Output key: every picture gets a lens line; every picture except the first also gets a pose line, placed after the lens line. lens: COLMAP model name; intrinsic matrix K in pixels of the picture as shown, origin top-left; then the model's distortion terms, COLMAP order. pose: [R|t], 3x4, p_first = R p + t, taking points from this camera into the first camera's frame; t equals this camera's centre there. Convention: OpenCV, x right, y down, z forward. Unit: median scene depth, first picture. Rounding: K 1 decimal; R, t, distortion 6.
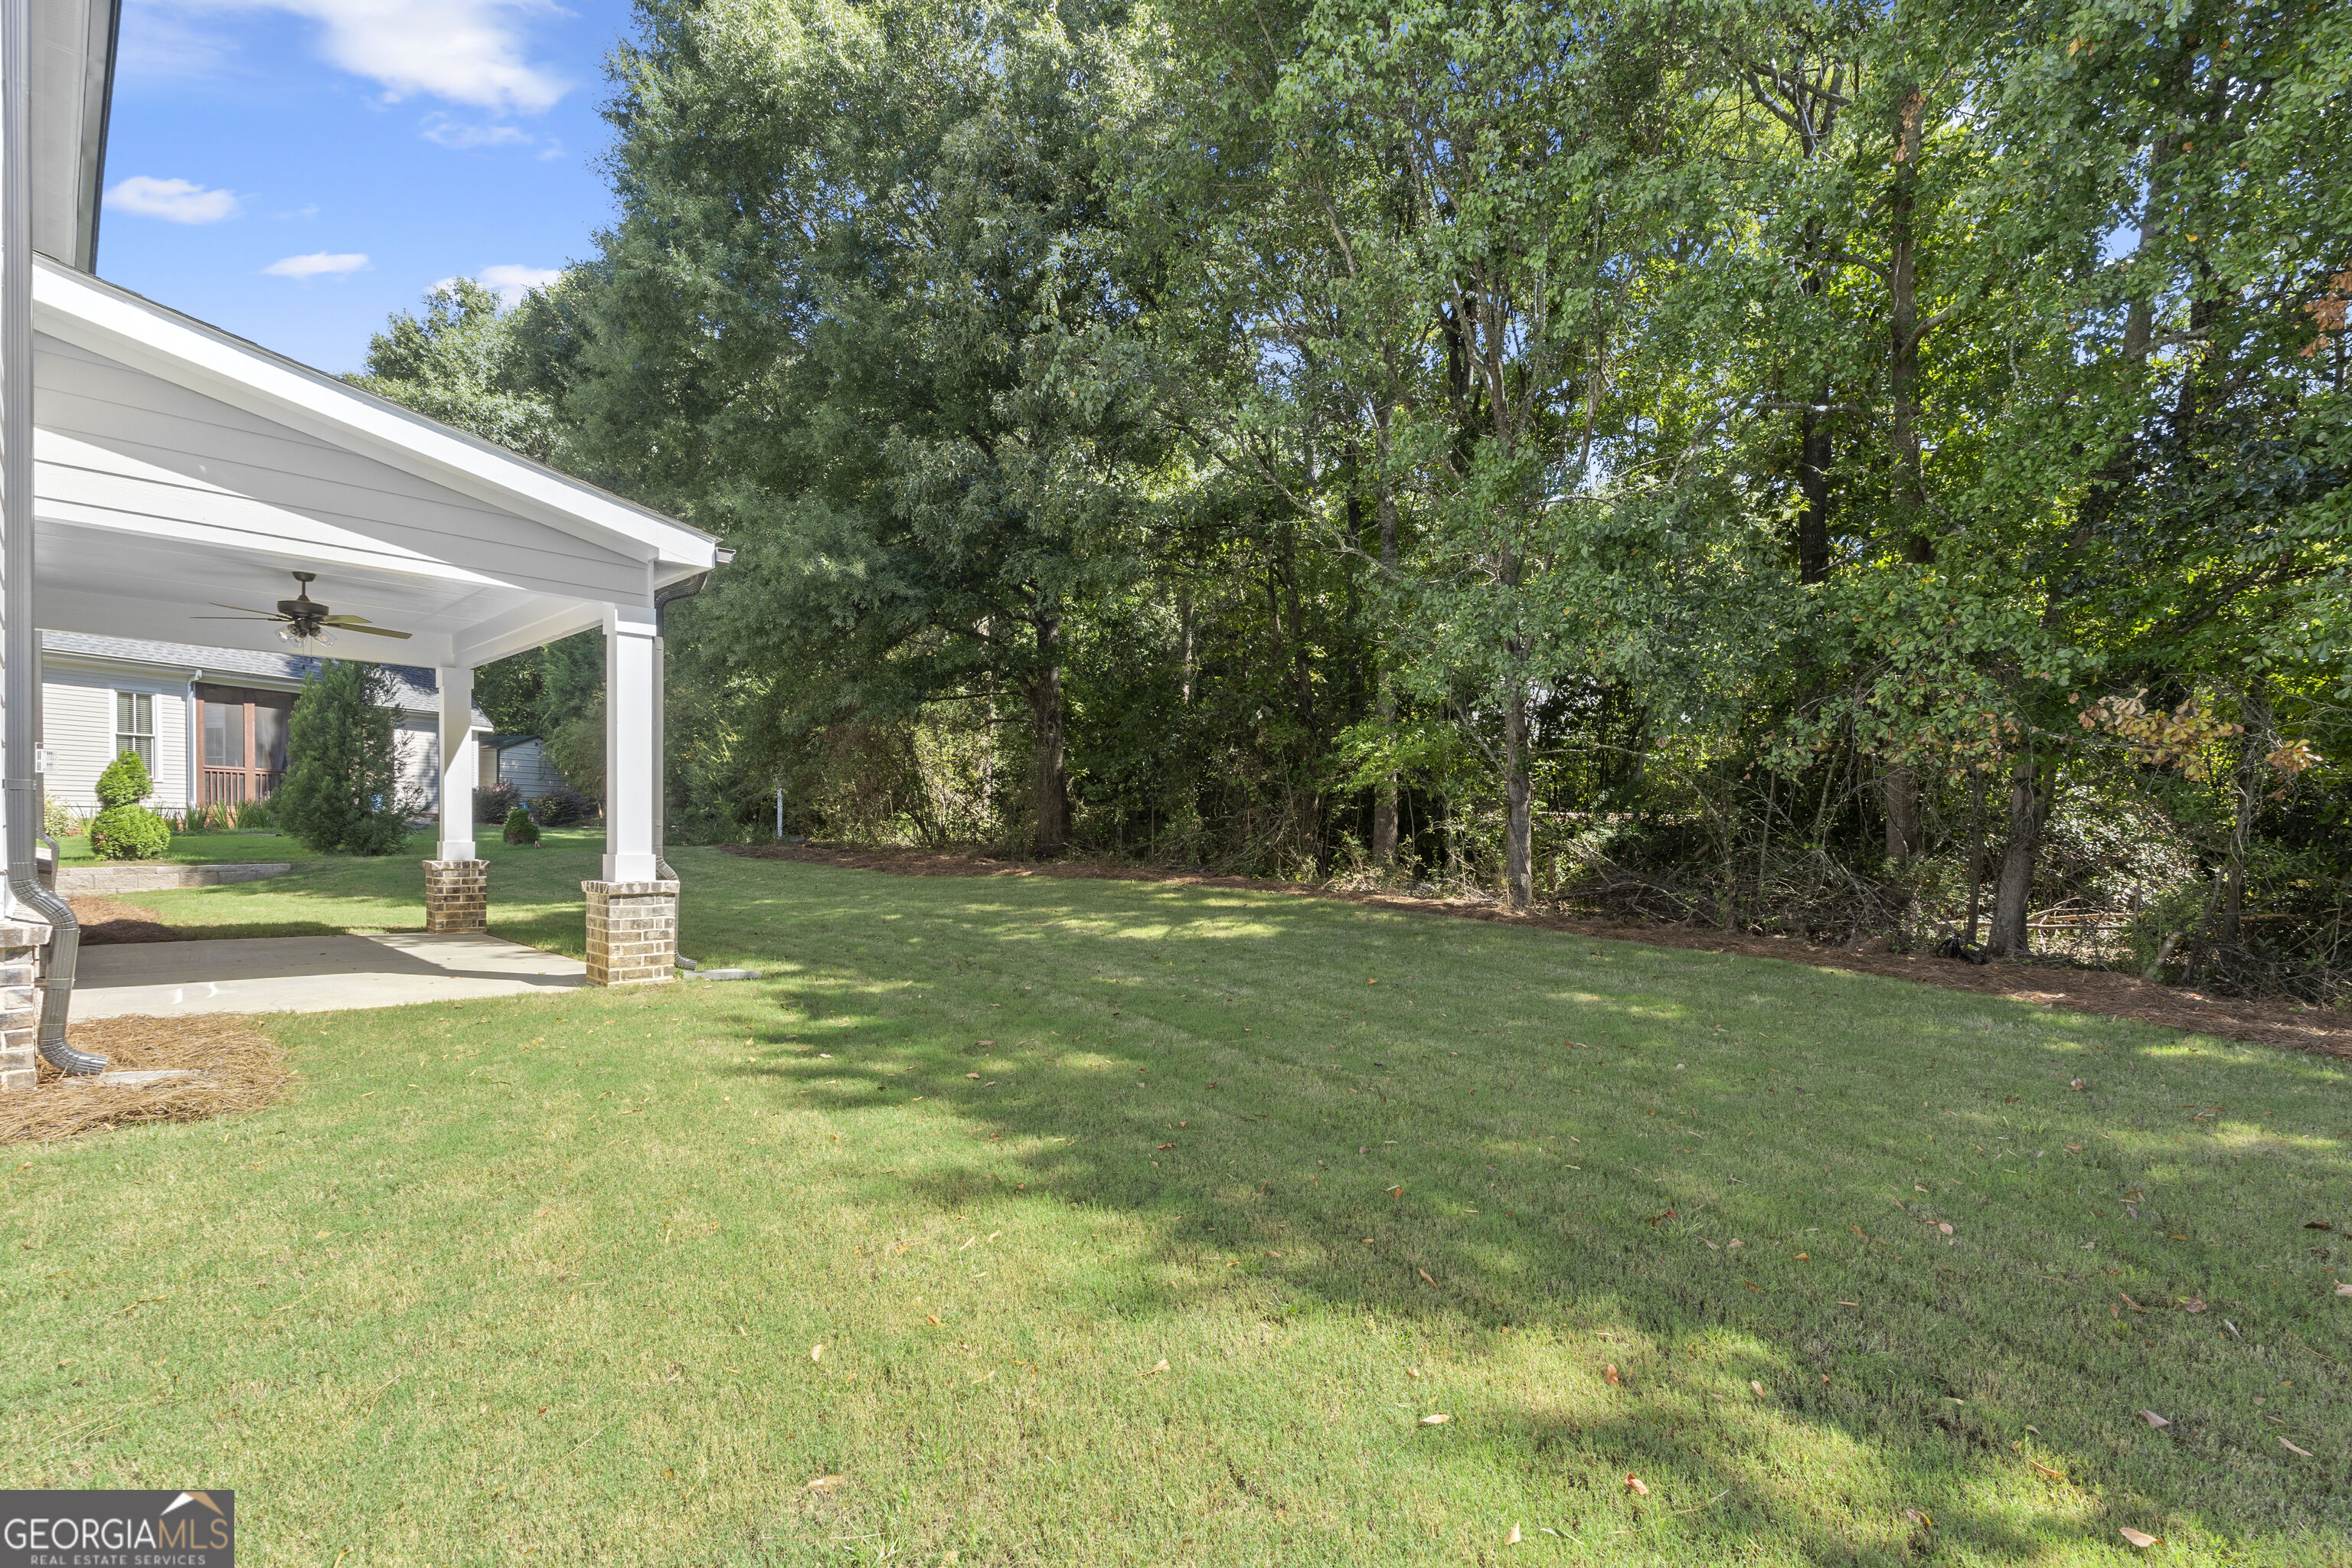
lens RADIAL K [[1055.8, 0, 1176.0], [0, 1055.8, 842.3], [0, 0, 1]] dist [0.000543, 0.000253]
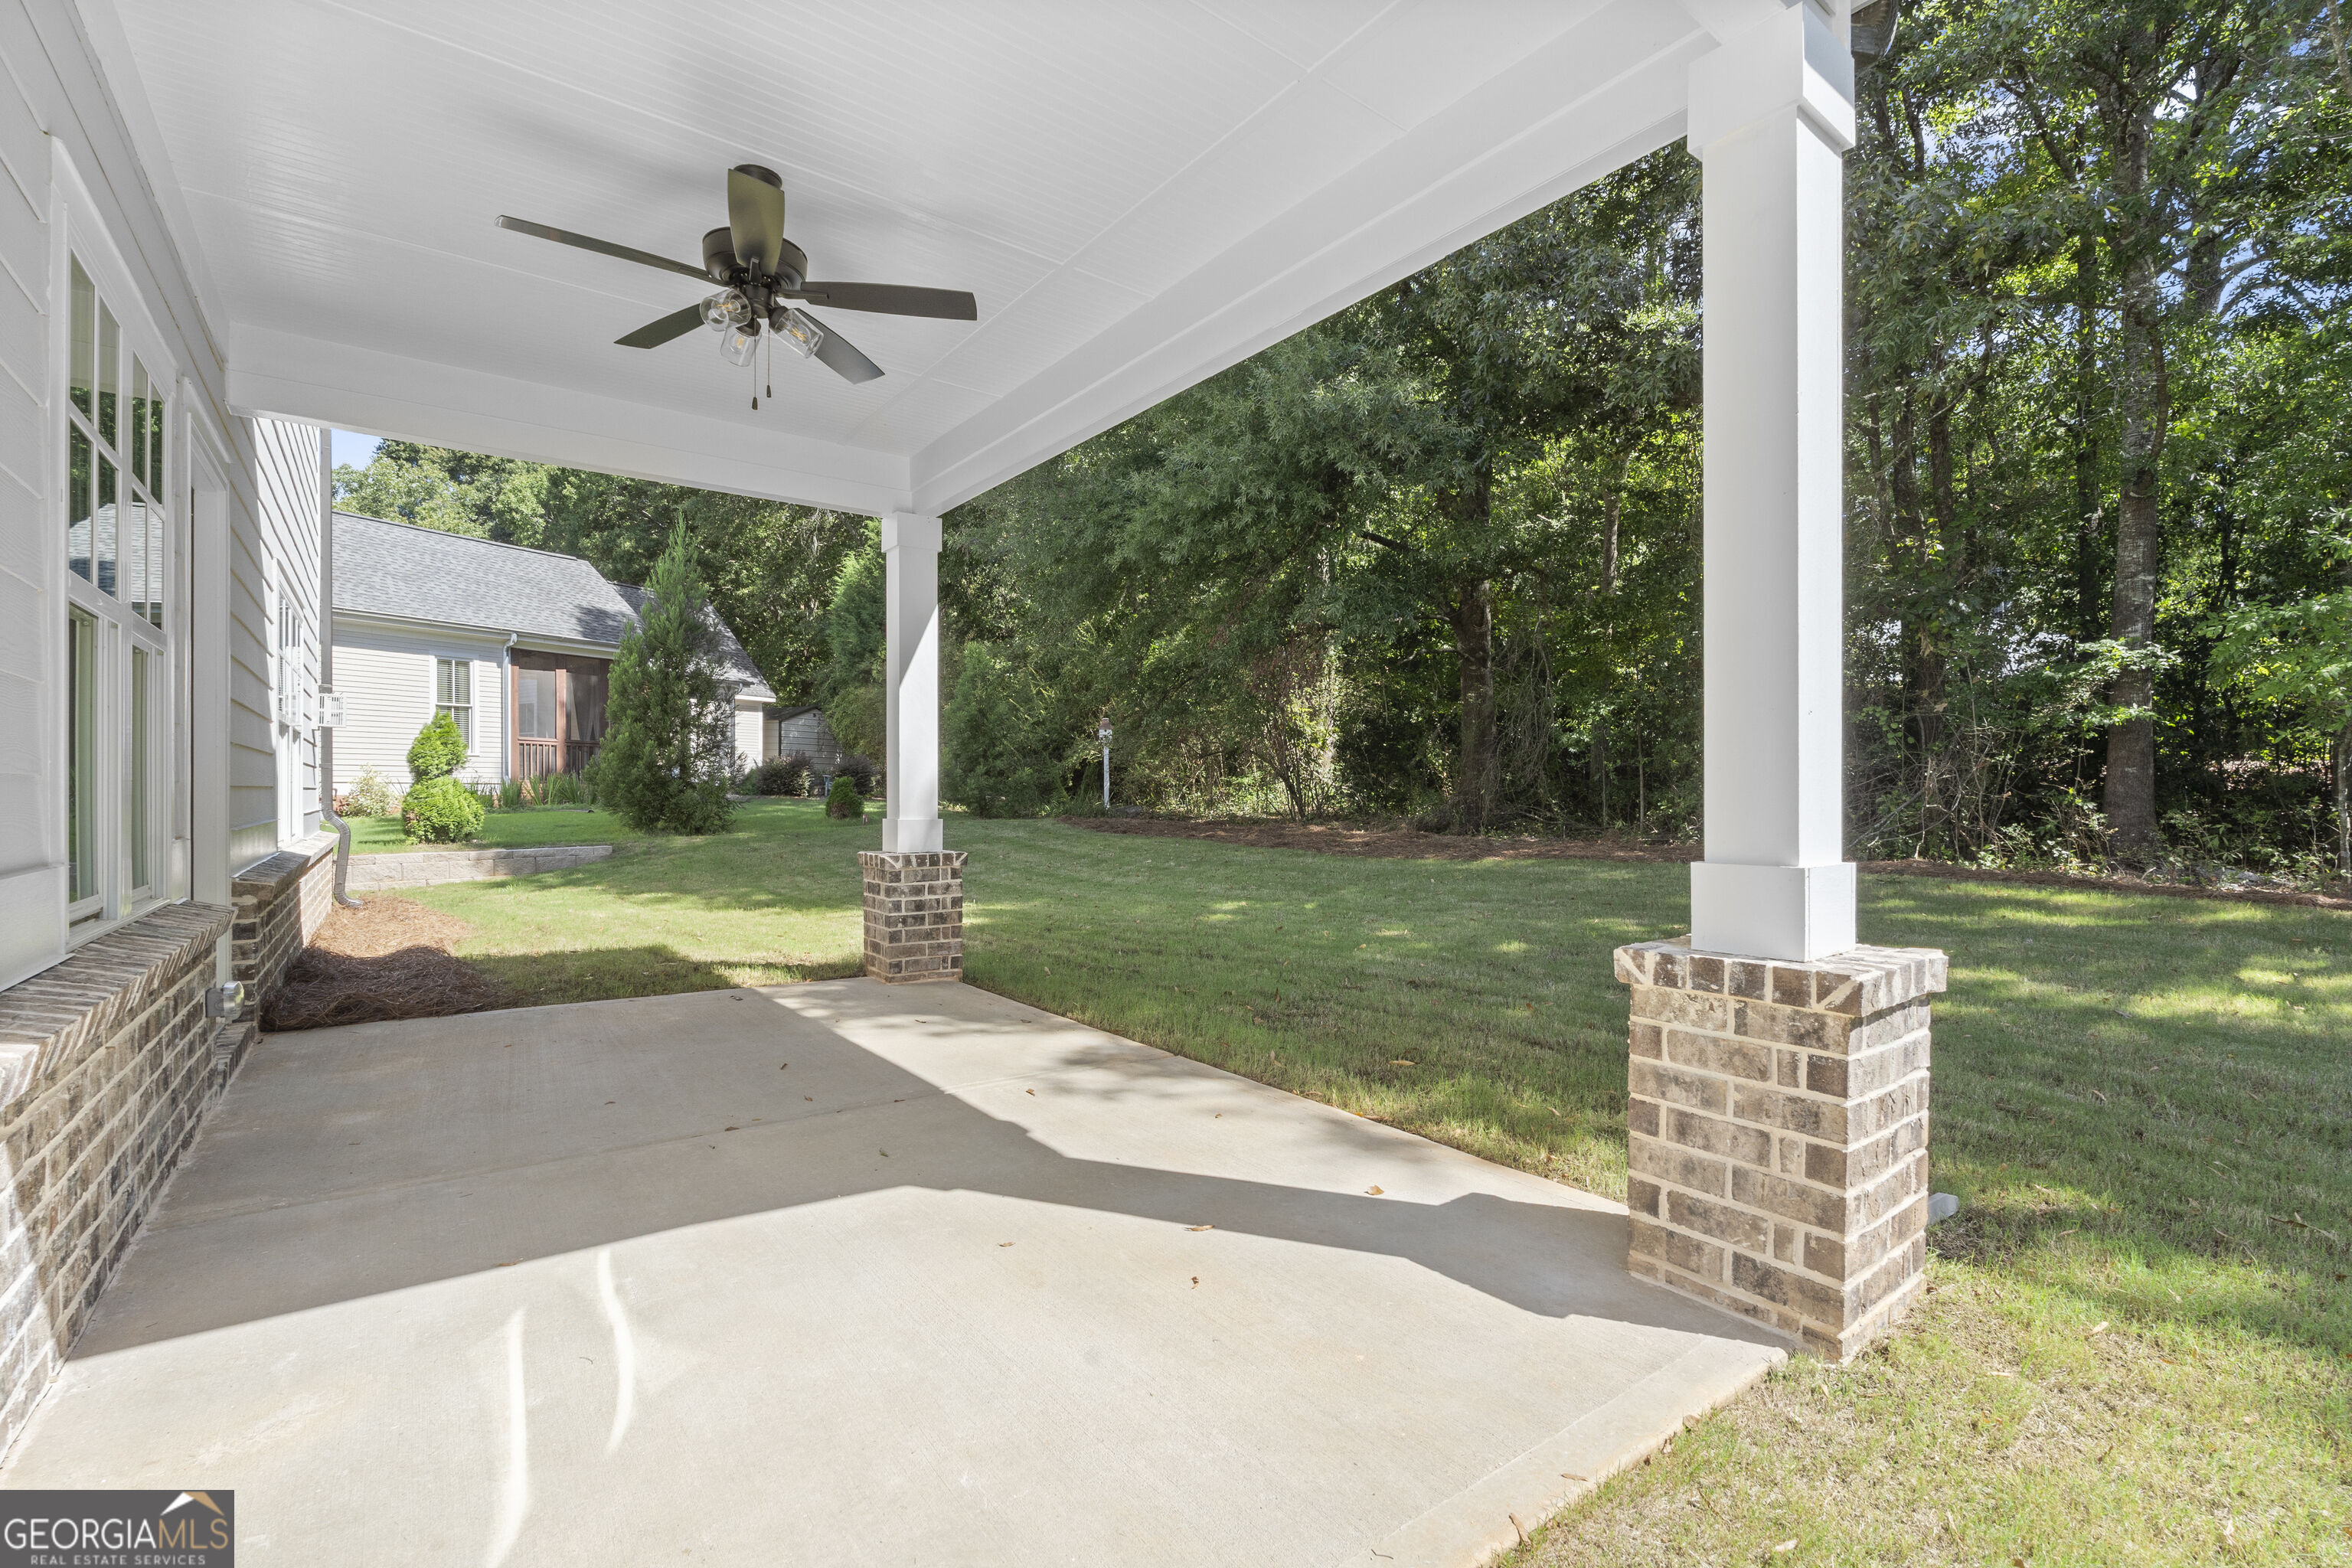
lens RADIAL K [[1039.8, 0, 1176.0], [0, 1039.8, 784.0], [0, 0, 1]] dist [-0.001617, -0.000293]
pose [[0.984433, -0.014851, -0.175132, -0.252526], [0.010338, 0.999591, -0.026652, -0.001719], [0.175456, 0.024427, 0.984184, 0.268799]]
